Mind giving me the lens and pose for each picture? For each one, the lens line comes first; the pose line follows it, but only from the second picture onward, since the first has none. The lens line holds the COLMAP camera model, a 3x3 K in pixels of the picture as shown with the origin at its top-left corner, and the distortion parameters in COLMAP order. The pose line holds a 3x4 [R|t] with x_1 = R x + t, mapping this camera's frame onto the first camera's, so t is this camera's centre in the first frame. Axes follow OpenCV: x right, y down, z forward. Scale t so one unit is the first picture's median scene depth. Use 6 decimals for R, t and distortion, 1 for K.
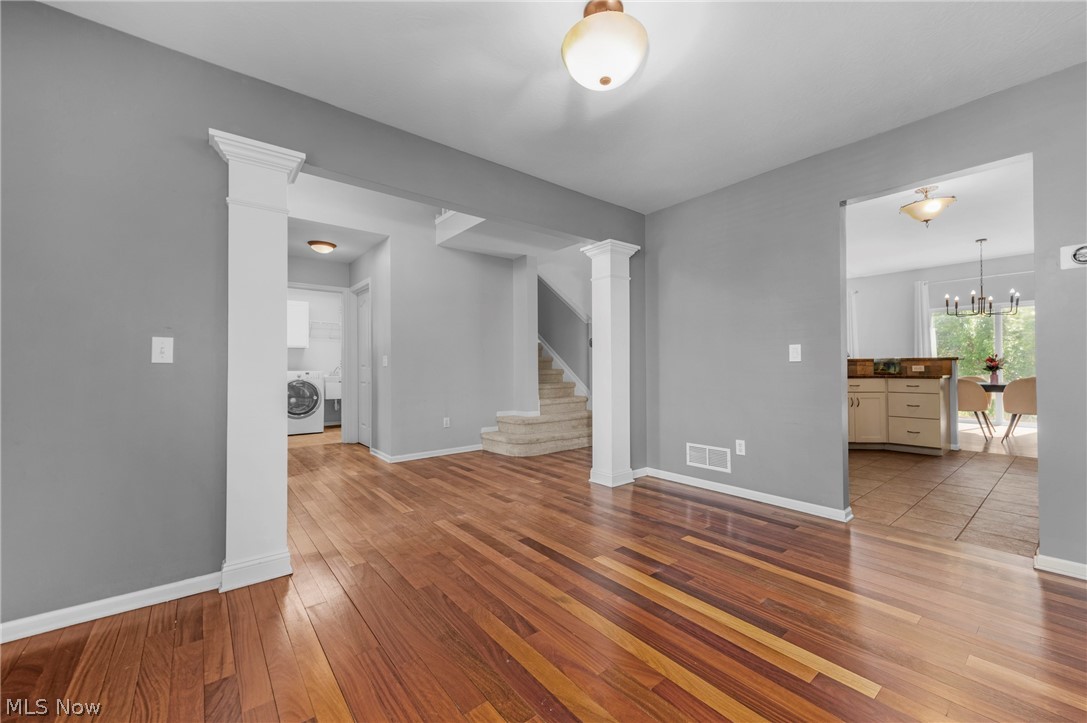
lens RADIAL K [[433.0, 0, 552.1], [0, 433.0, 362.8], [0, 0, 1]] dist [0.011321, -0.000443]
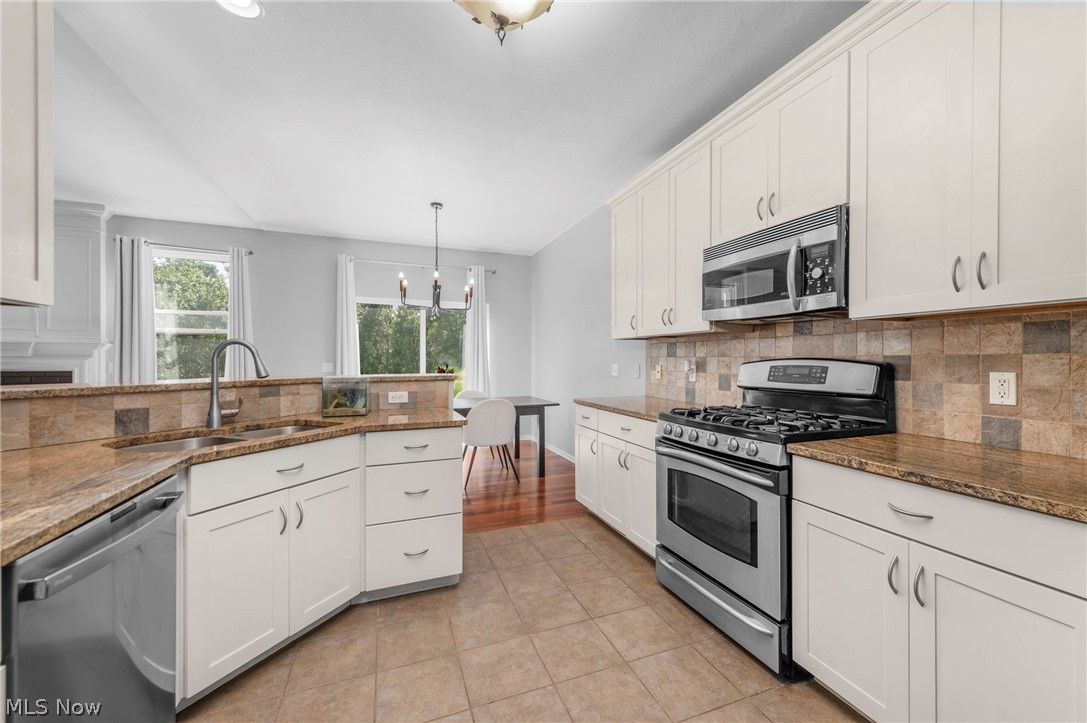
lens RADIAL K [[433.0, 0, 553.4], [0, 433.0, 358.5], [0, 0, 1]] dist [0.011321, -0.000443]
pose [[0.314419, 0.001846, 0.949283, 0.416587], [-0.012801, 0.999915, 0.002295, -0.035014], [-0.949198, -0.012874, 0.314416, 0.668144]]
